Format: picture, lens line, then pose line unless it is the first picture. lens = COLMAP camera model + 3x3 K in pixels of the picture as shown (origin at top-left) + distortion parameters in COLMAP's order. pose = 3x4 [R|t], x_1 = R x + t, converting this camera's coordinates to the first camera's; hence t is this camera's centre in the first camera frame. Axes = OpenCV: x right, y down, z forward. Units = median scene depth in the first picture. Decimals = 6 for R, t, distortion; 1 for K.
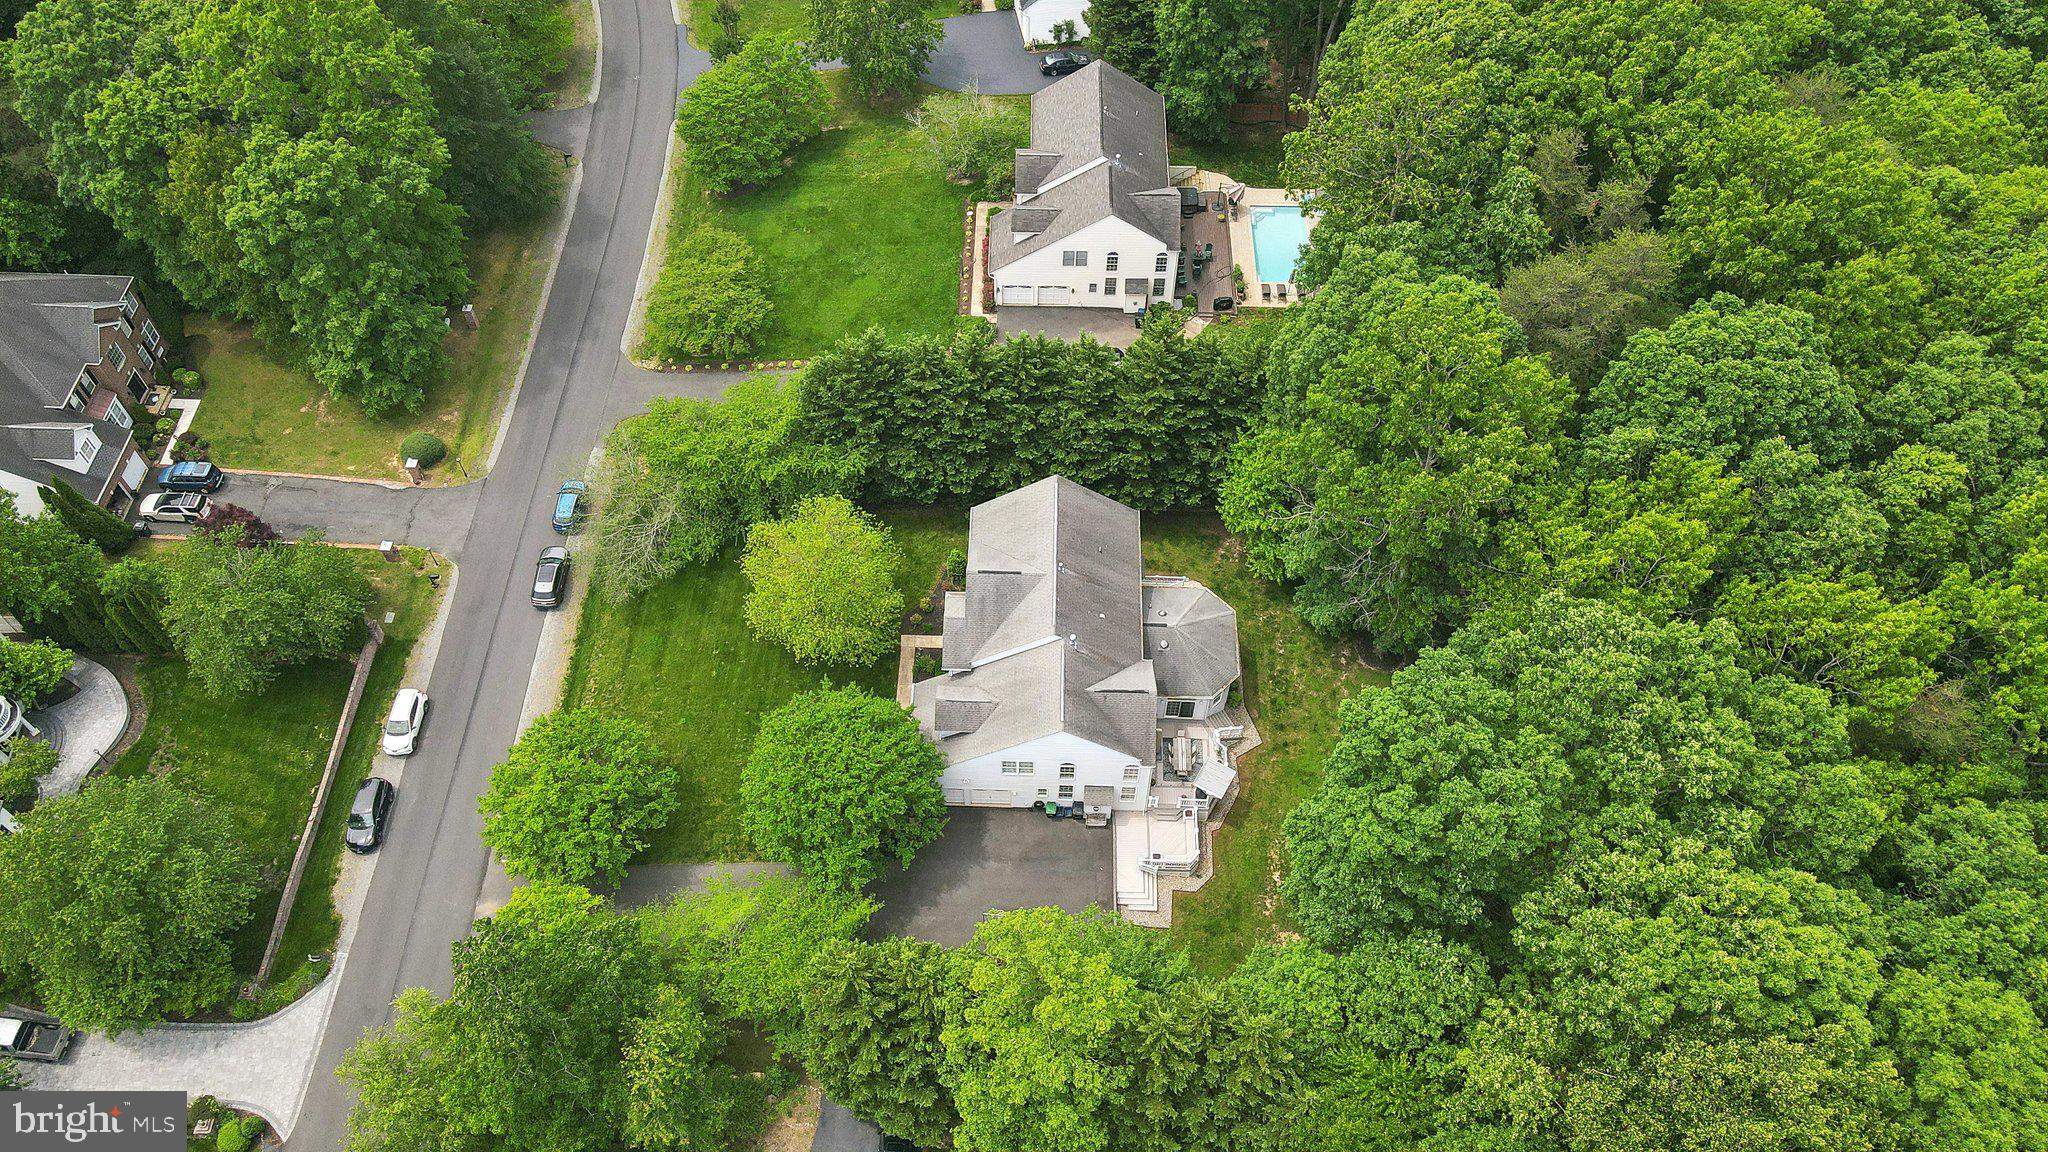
lens RADIAL K [[1444.4, 0, 1017.0], [0, 1444.4, 627.4], [0, 0, 1]] dist [0.003805, 0.003492]
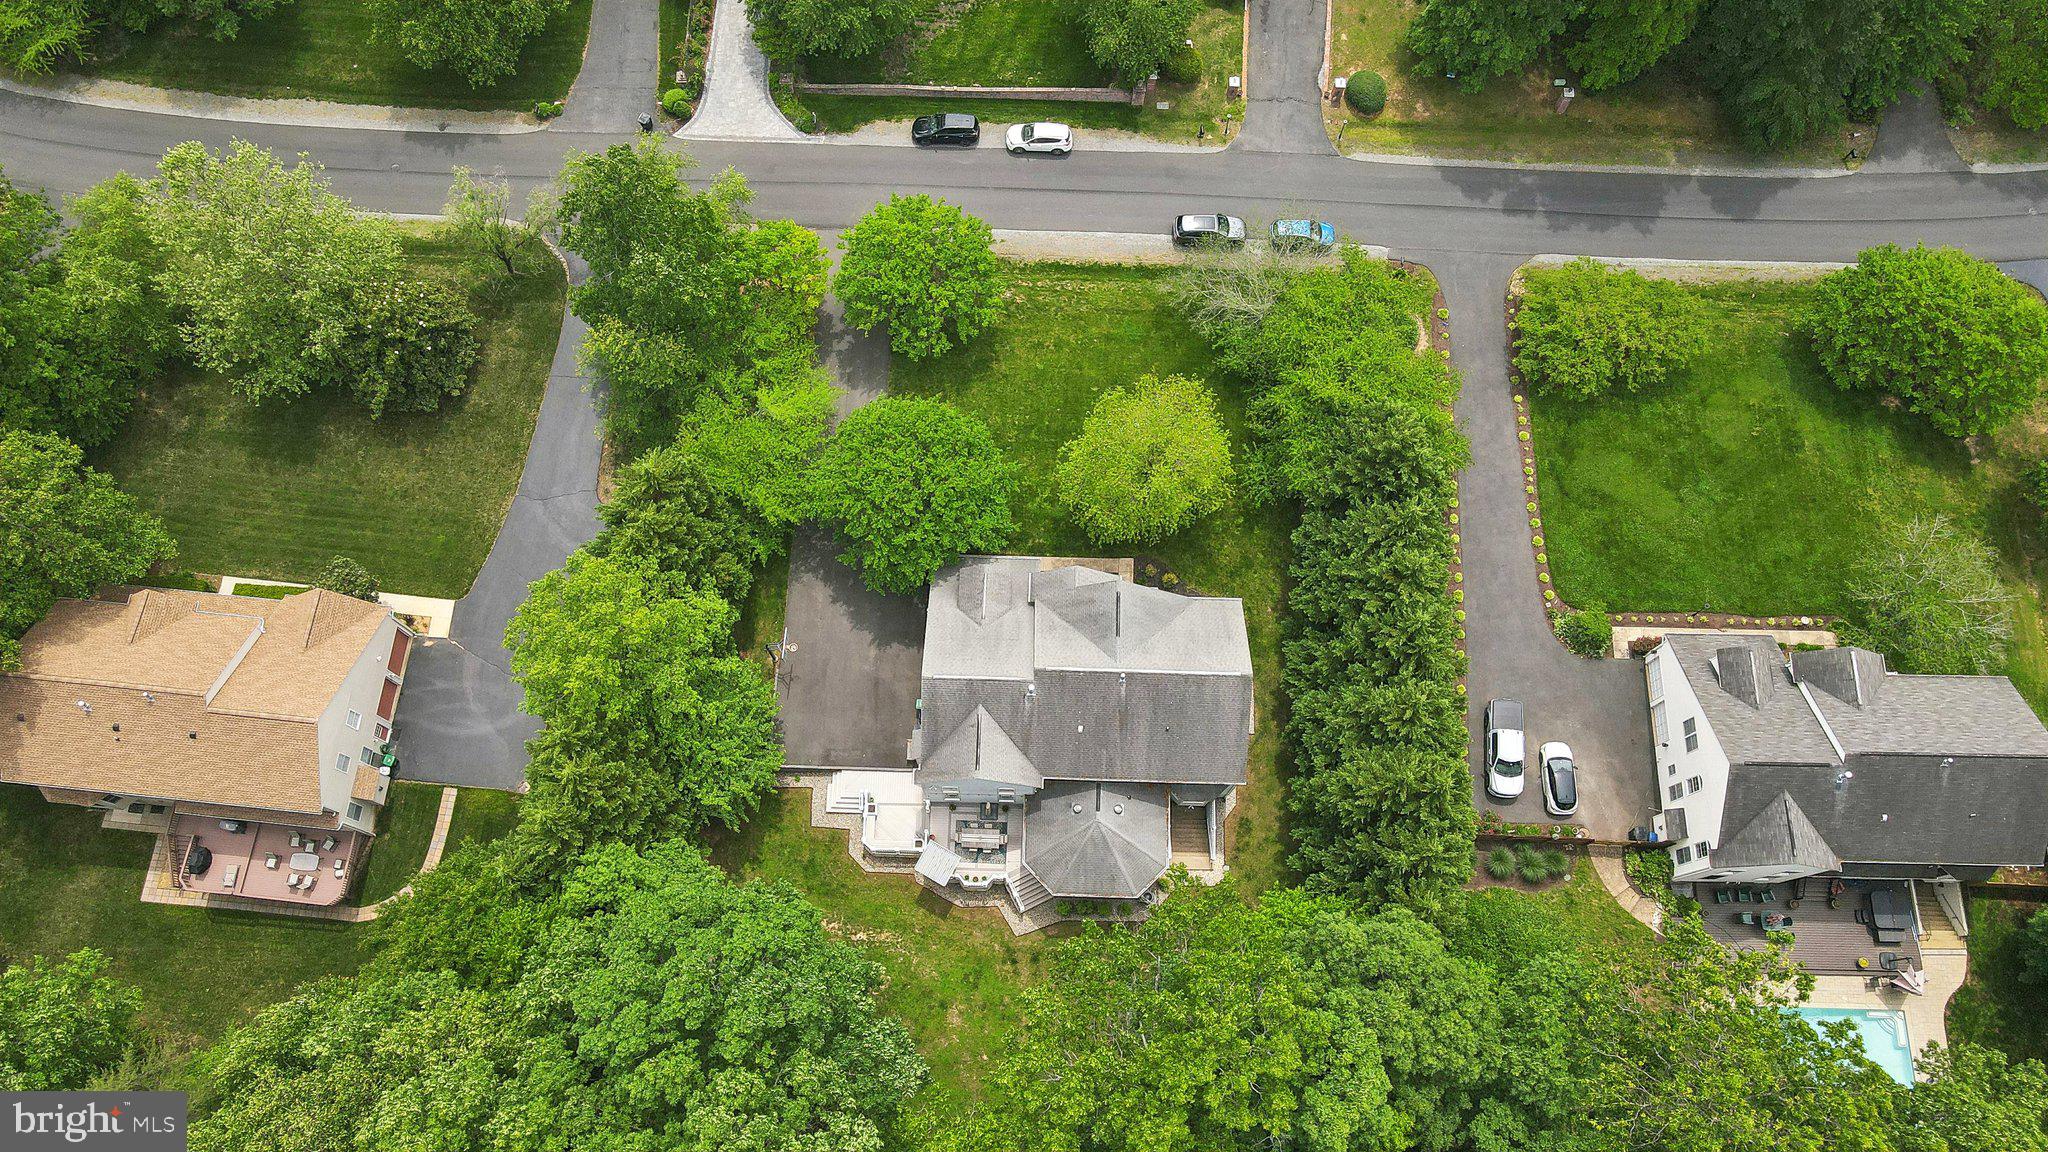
lens RADIAL K [[1450.7, 0, 1027.2], [0, 1450.7, 613.8], [0, 0, 1]] dist [0.001104, 0.005915]
pose [[-0.004811, 0.954258, -0.298947, 0.224895], [-0.830708, 0.162610, 0.532430, -0.409289], [0.556687, 0.250899, 0.791927, 0.194160]]
